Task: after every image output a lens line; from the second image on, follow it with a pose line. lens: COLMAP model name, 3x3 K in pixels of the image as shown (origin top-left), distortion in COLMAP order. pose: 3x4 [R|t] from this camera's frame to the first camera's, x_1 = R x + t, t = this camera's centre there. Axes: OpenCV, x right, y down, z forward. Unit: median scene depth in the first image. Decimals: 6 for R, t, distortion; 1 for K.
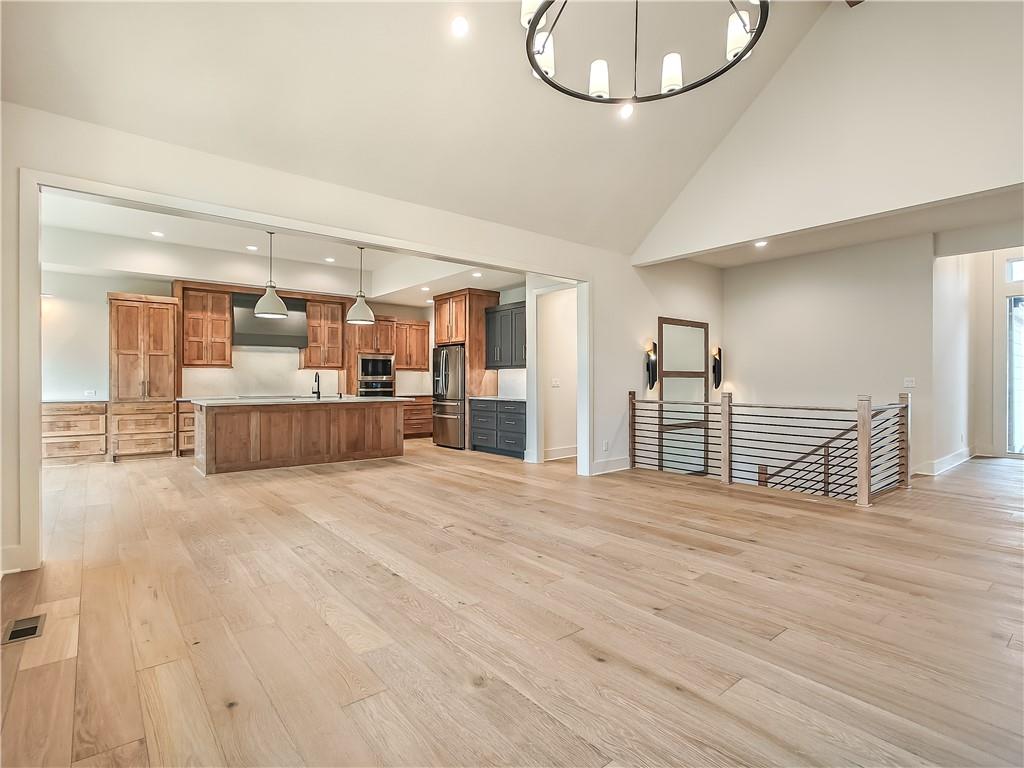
lens RADIAL K [[521.5, 0, 512.7], [0, 521.5, 381.8], [0, 0, 1]] dist [-0.004022, -0.000364]
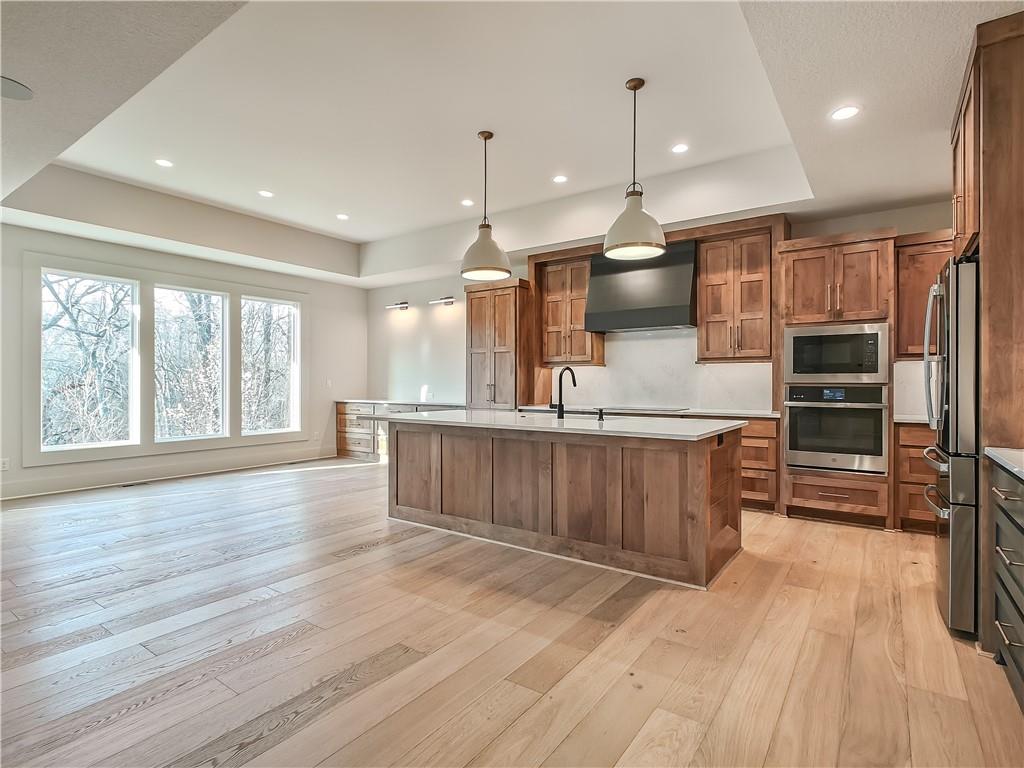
lens RADIAL K [[521.5, 0, 513.4], [0, 521.5, 382.1], [0, 0, 1]] dist [-0.004022, -0.000364]
pose [[0.270689, -0.004031, -0.962658, 0.100633], [-0.003814, 0.999979, -0.005260, -0.000373], [0.962659, 0.005095, 0.270668, 0.723678]]
